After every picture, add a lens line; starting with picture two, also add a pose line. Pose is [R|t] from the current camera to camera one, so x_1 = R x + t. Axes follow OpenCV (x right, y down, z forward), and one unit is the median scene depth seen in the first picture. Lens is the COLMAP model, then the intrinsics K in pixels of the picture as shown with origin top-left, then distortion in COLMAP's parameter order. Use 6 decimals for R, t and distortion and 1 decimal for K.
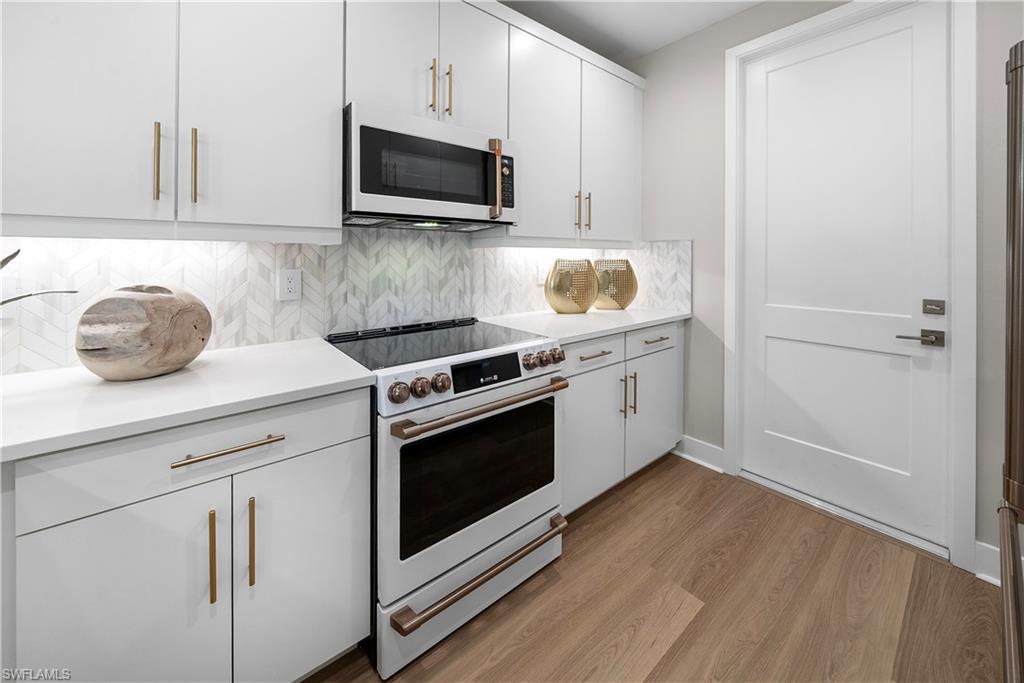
lens RADIAL K [[380.6, 0, 525.5], [0, 380.6, 257.9], [0, 0, 1]] dist [-0.000394, -0.000148]
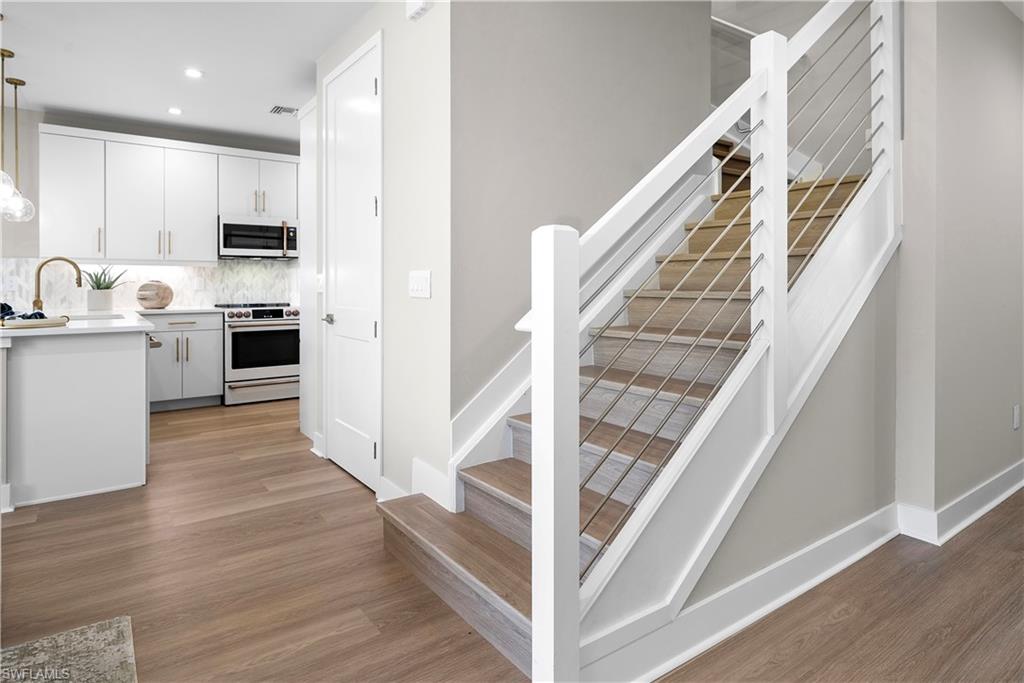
lens RADIAL K [[578.2, 0, 512.7], [0, 578.2, 293.9], [0, 0, 1]] dist [0.003218, 0.001324]
pose [[0.995755, 0.003024, -0.091989, 1.577120], [-0.001728, 0.999898, 0.014162, 0.073754], [0.092023, -0.013943, 0.995659, -2.305016]]
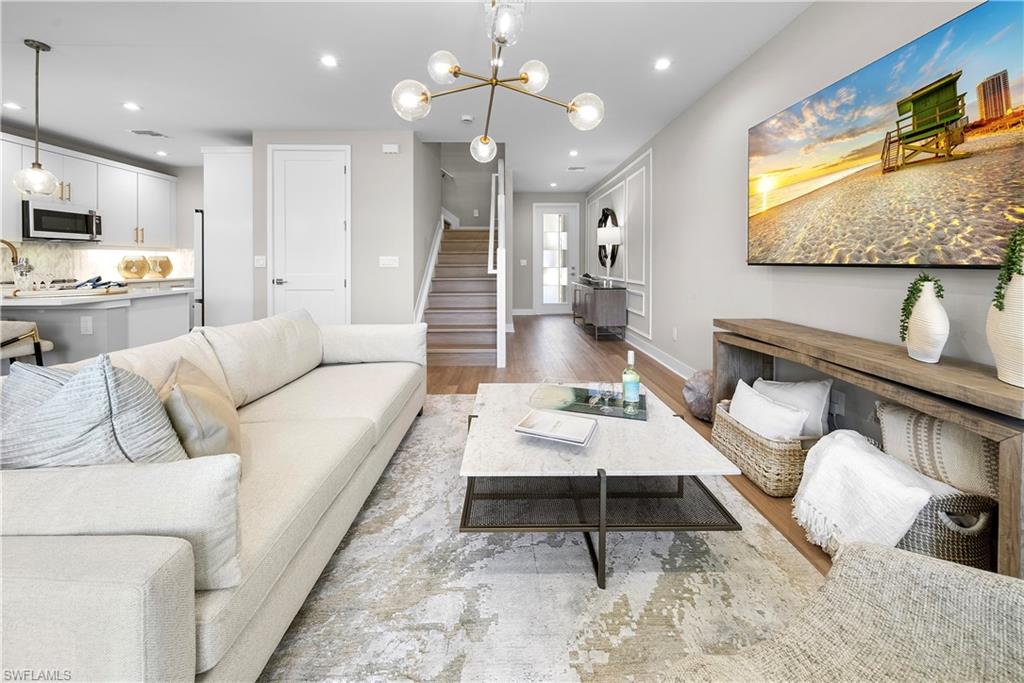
lens RADIAL K [[379.6, 0, 502.2], [0, 379.6, 267.7], [0, 0, 1]] dist [-0.002569, -0.000220]
pose [[0.652069, -0.010638, 0.758085, -0.220202], [0.003643, 0.999934, 0.010898, 0.081791], [-0.758151, -0.004344, 0.652065, -2.972596]]
